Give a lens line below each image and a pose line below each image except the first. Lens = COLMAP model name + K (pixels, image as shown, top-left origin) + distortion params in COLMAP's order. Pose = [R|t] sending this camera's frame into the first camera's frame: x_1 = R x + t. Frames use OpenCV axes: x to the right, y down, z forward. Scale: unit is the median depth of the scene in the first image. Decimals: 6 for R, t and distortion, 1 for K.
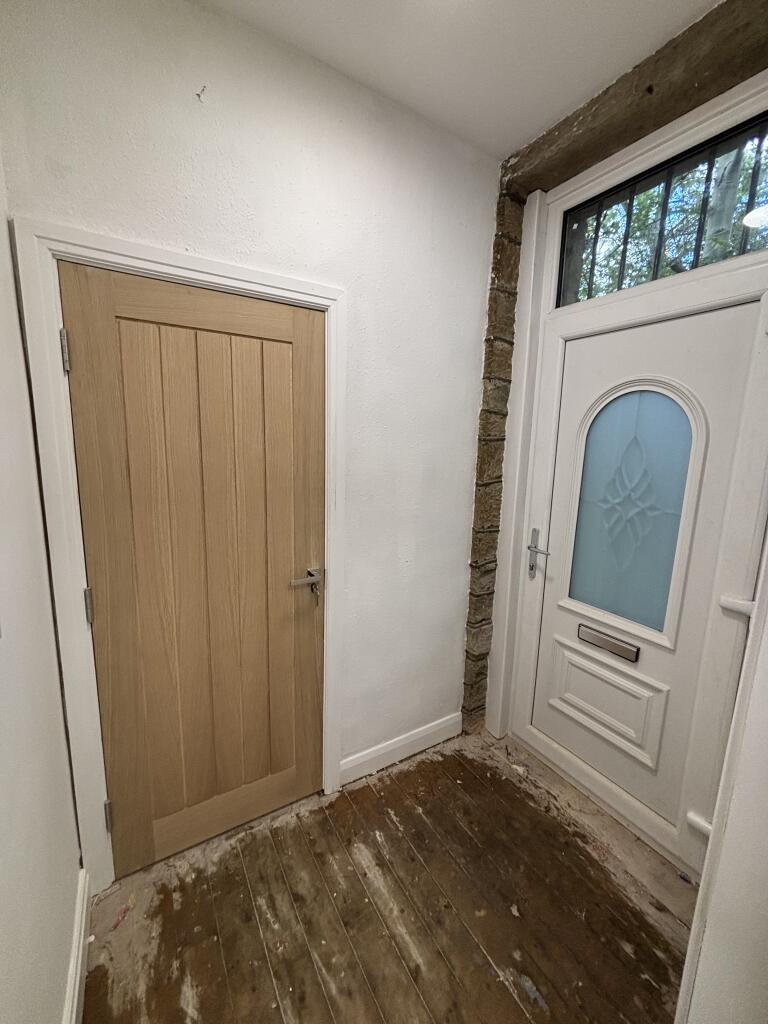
lens RADIAL K [[411.0, 0, 383.7], [0, 411.0, 511.1], [0, 0, 1]] dist [-0.000029, -0.000440]
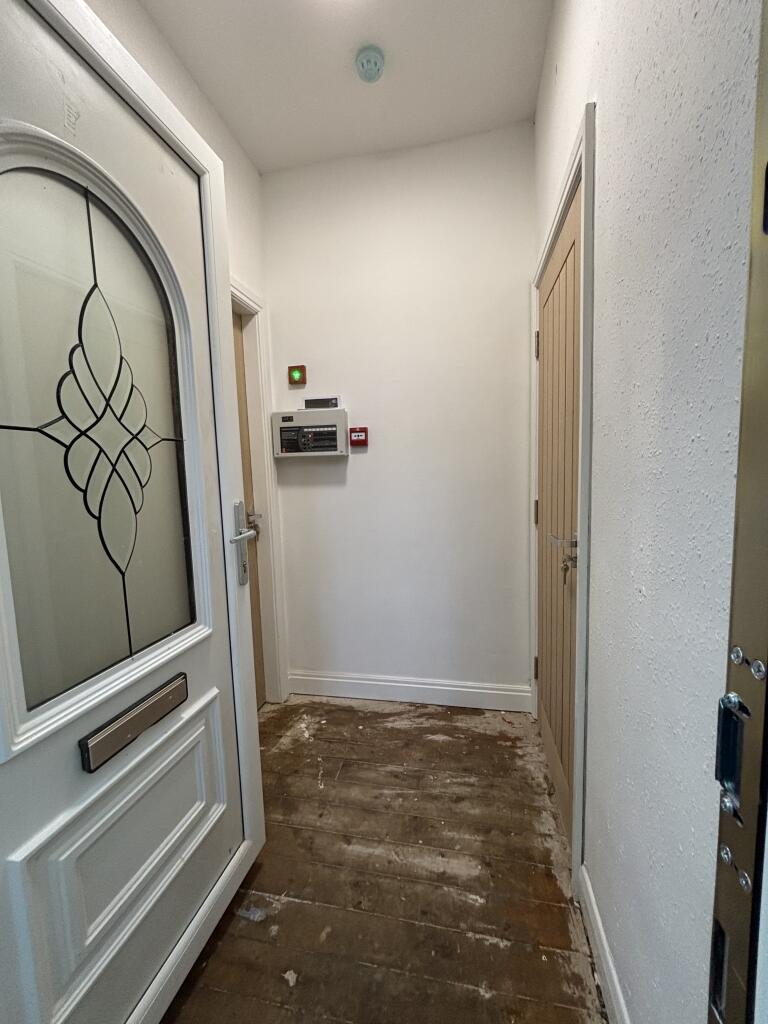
lens RADIAL K [[411.0, 0, 387.0], [0, 411.0, 512.7], [0, 0, 1]] dist [-0.000029, -0.000440]
pose [[-0.676528, 0.066358, -0.733422, 0.678377], [-0.109966, 0.975662, 0.189712, 0.001732], [0.728161, 0.208997, -0.652765, 1.414305]]
